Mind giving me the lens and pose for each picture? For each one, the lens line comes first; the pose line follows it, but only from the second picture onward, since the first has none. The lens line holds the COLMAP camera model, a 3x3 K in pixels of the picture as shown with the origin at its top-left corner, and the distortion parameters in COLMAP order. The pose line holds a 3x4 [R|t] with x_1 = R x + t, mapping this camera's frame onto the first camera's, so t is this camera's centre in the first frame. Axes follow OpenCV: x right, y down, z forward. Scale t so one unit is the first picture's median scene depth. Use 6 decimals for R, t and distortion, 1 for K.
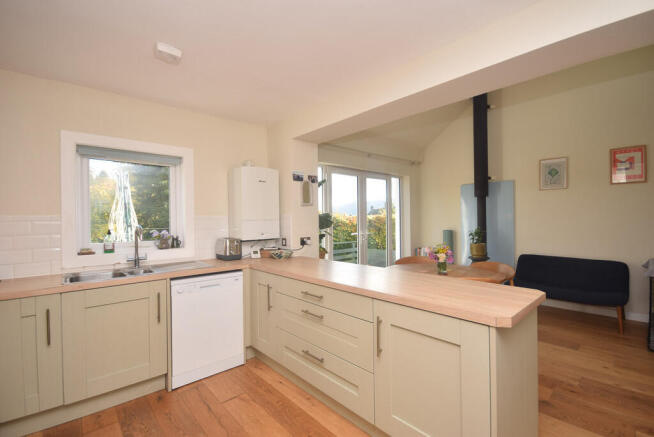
lens RADIAL K [[289.0, 0, 324.8], [0, 289.0, 217.7], [0, 0, 1]] dist [0.002034, -0.007403]
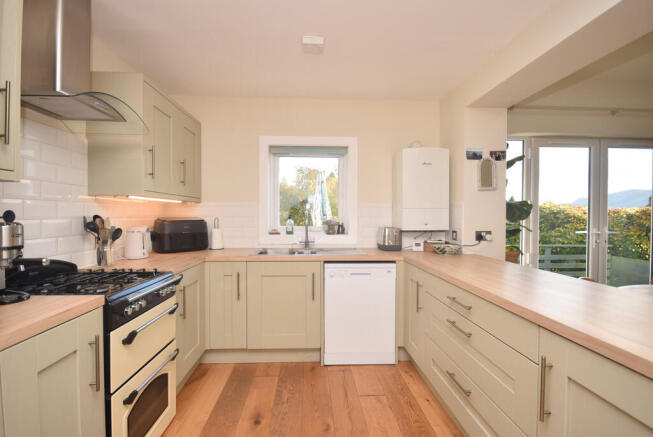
lens RADIAL K [[296.2, 0, 324.0], [0, 296.2, 217.9], [0, 0, 1]] dist [-0.001626, -0.000044]
pose [[0.776899, 0.023898, -0.629171, 0.104771], [-0.011510, 0.999651, 0.023758, 0.018955], [0.629520, -0.011216, 0.776903, 0.111927]]
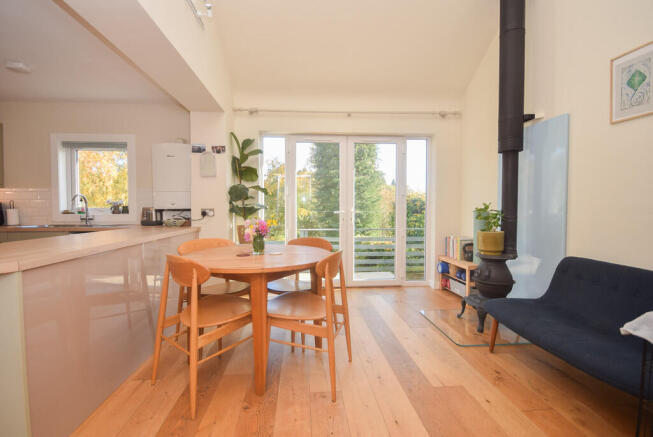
lens RADIAL K [[288.4, 0, 326.5], [0, 288.4, 218.5], [0, 0, 1]] dist [0.000515, -0.008950]
pose [[0.797842, 0.033754, -0.601921, 0.908399], [-0.007038, 0.998885, 0.046685, 0.054917], [0.602826, -0.033012, 0.797190, 0.470062]]
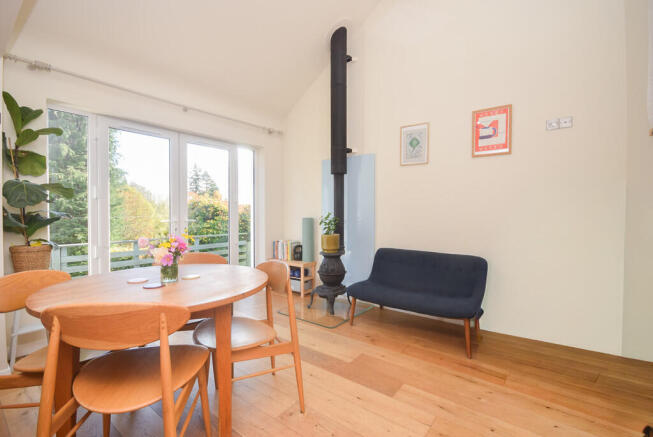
lens RADIAL K [[288.5, 0, 324.3], [0, 288.5, 217.7], [0, 0, 1]] dist [0.002034, -0.007403]
pose [[0.982518, 0.010369, 0.185880, 0.547216], [-0.013923, 0.999744, 0.017824, 0.046973], [-0.185647, -0.020100, 0.982411, 0.366392]]
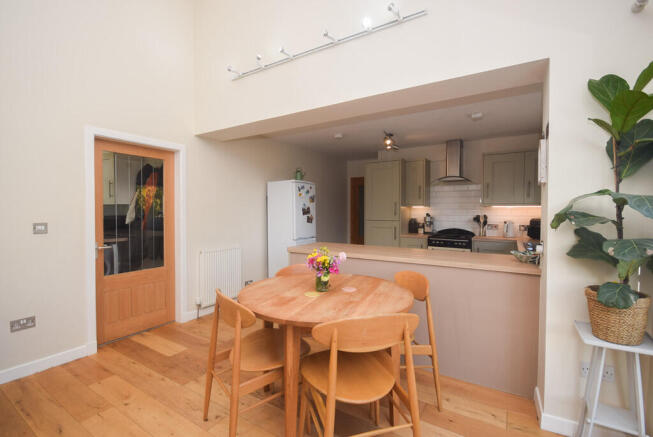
lens RADIAL K [[296.2, 0, 324.0], [0, 296.2, 217.9], [0, 0, 1]] dist [-0.001626, -0.000044]
pose [[-0.959377, 0.016028, -0.281671, 0.542423], [0.009626, 0.999663, 0.024099, 0.005409], [0.281963, 0.020409, -0.959208, 1.508223]]
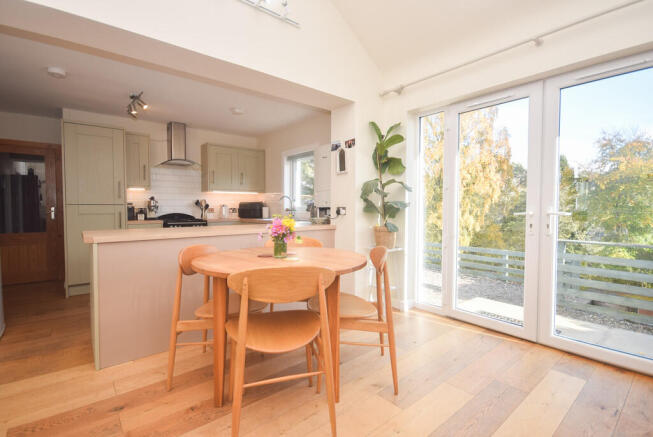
lens RADIAL K [[307.8, 0, 326.5], [0, 307.8, 218.5], [0, 0, 1]] dist [-0.003545, -0.000167]
pose [[-0.038984, 0.048803, -0.998047, 1.010933], [0.002558, 0.998808, 0.048740, 0.058182], [0.999237, -0.000653, -0.039062, 1.038472]]
